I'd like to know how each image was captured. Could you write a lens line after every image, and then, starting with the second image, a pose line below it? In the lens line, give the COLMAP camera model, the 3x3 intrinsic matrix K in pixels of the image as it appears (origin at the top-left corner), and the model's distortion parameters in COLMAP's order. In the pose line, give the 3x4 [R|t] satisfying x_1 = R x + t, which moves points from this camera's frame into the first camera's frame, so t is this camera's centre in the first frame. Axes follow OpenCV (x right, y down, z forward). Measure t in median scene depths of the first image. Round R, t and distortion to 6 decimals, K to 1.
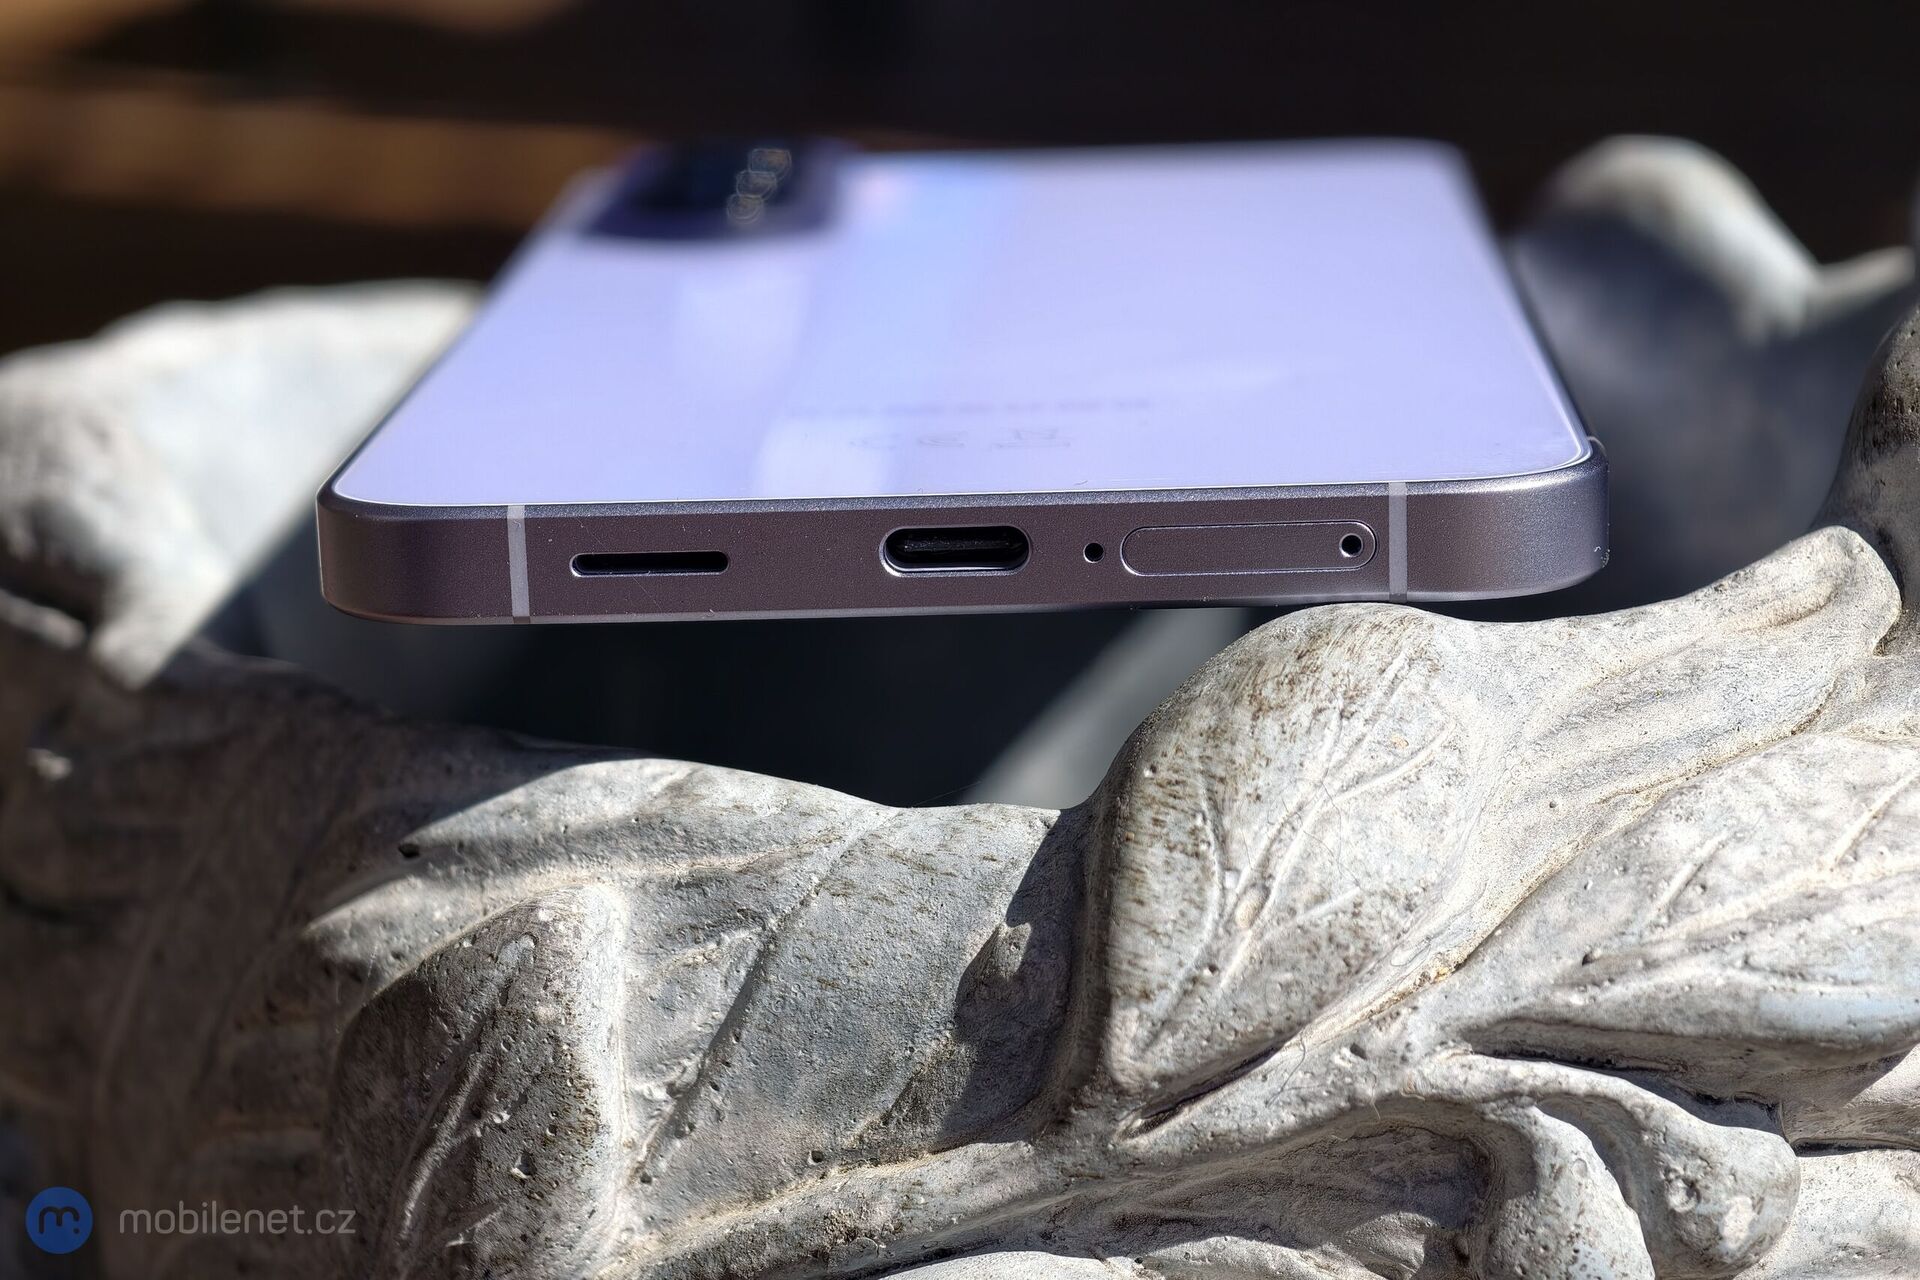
lens RADIAL K [[5161.3, 0, 976.3], [0, 5161.3, 648.9], [0, 0, 1]] dist [0.552384, 0.000000]
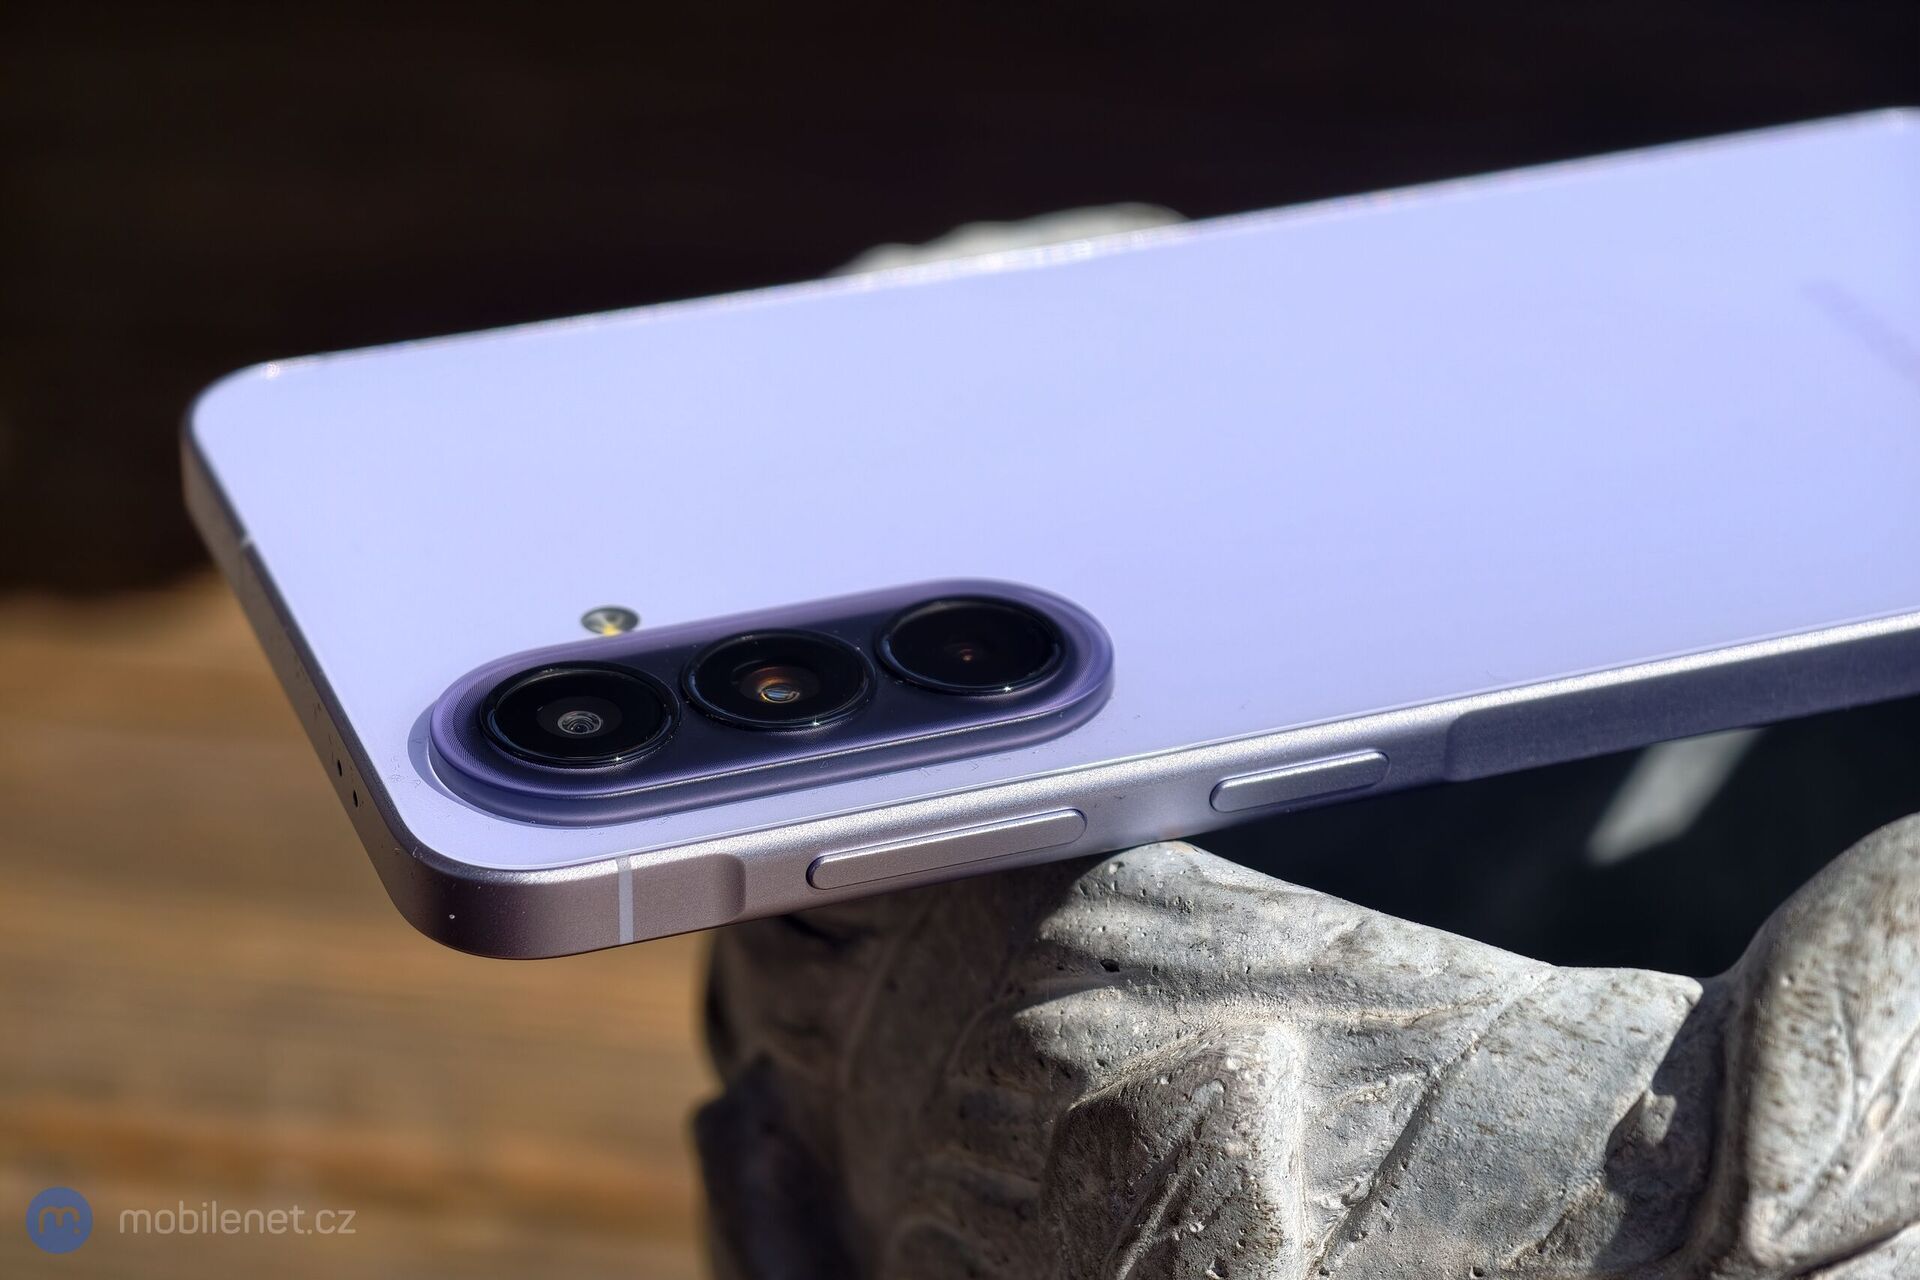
lens RADIAL K [[5161.3, 0, 941.2], [0, 5161.3, 680.9], [0, 0, 1]] dist [0.552384, 0.000000]
pose [[0.991748, 0.009881, -0.127824, -0.002634], [0.015272, 0.980821, 0.194311, -0.249591], [0.127292, -0.194660, 0.972576, -0.087390]]
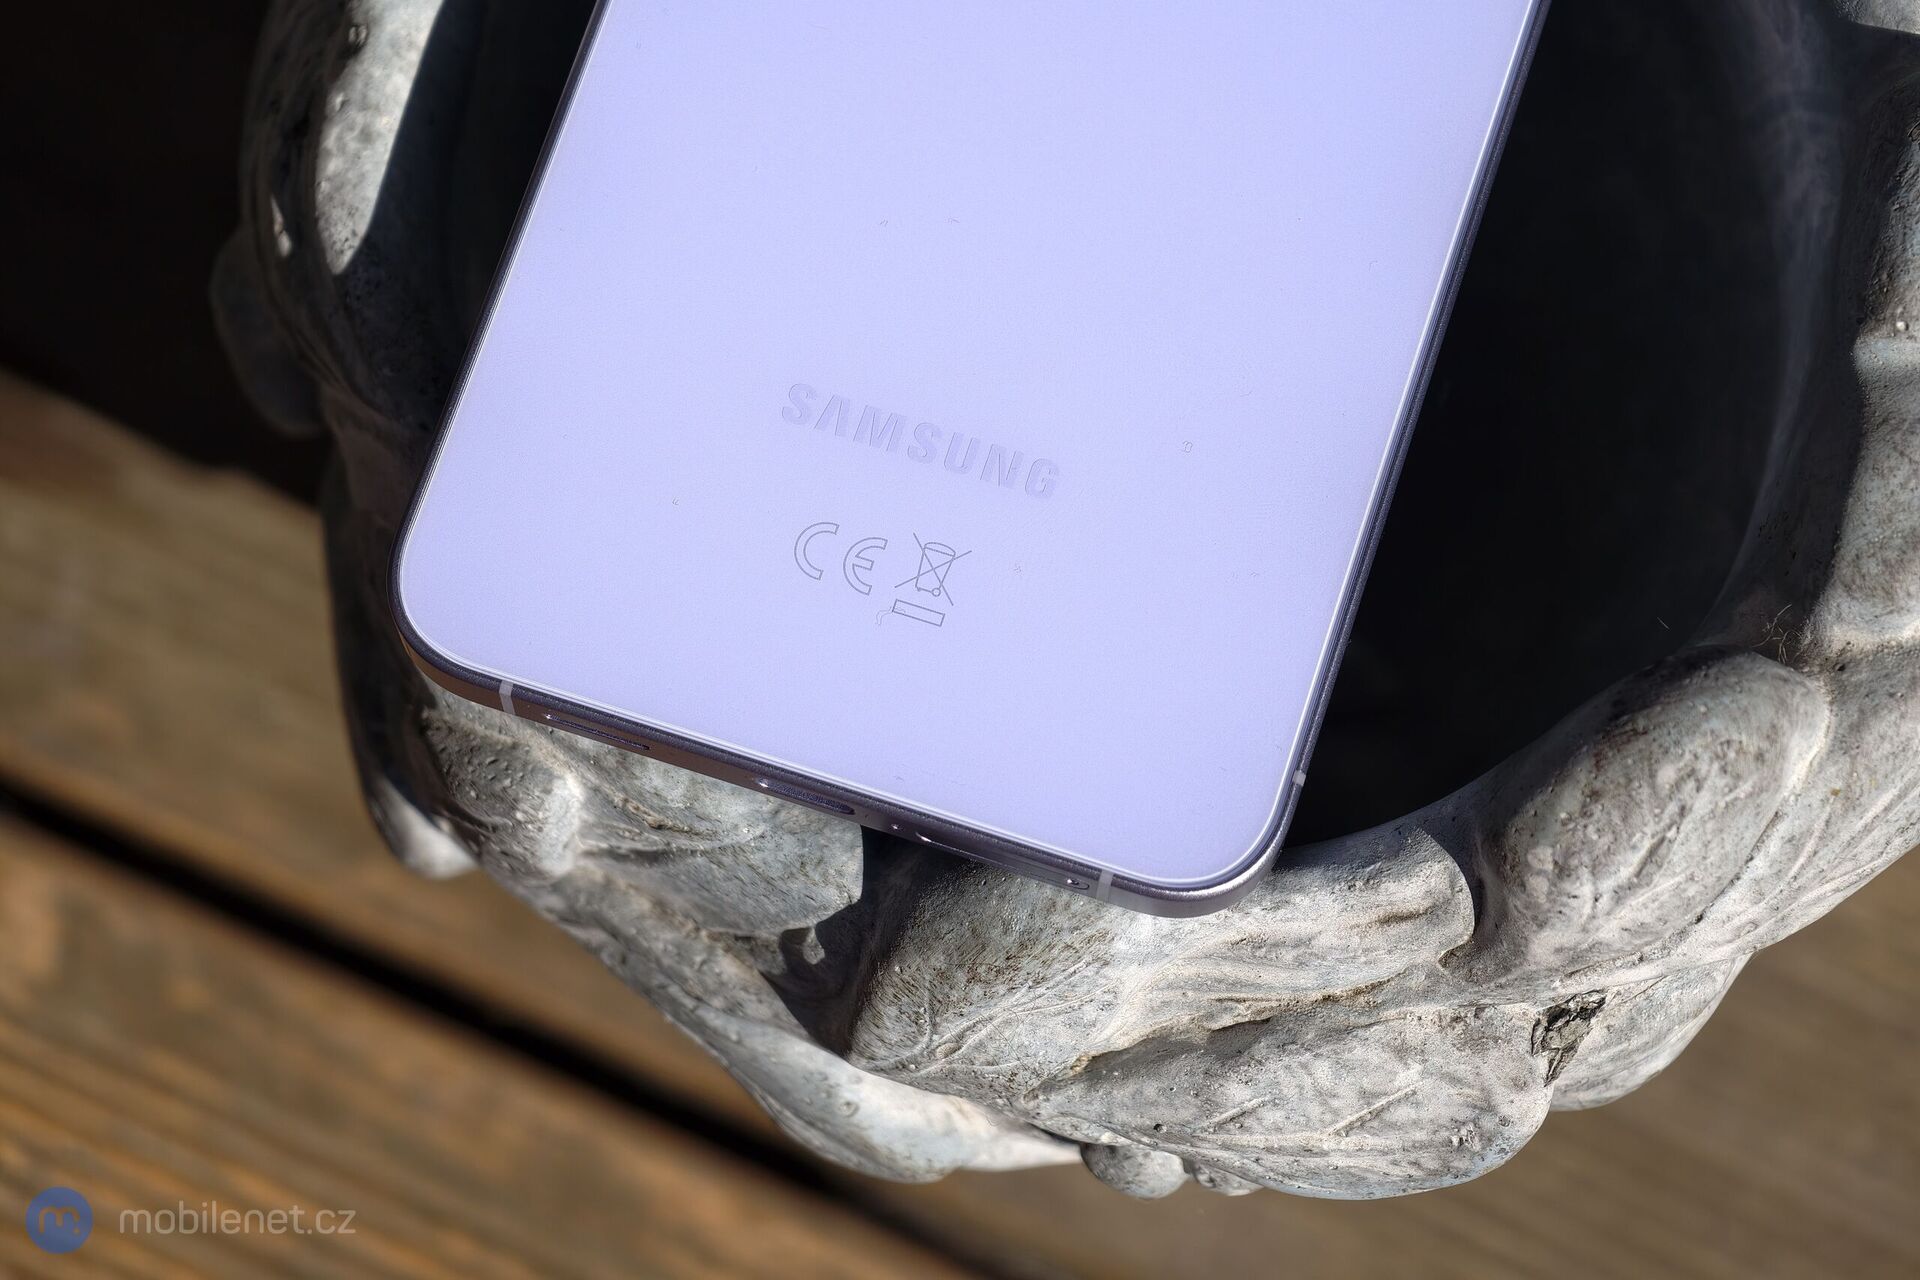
lens RADIAL K [[5161.3, 0, 949.1], [0, 5161.3, 639.5], [0, 0, 1]] dist [0.552384, 0.000000]
pose [[0.959521, 0.278531, -0.041708, 0.079868], [-0.101318, 0.479558, 0.871642, -1.256233], [0.262780, -0.832133, 0.488366, 0.358791]]
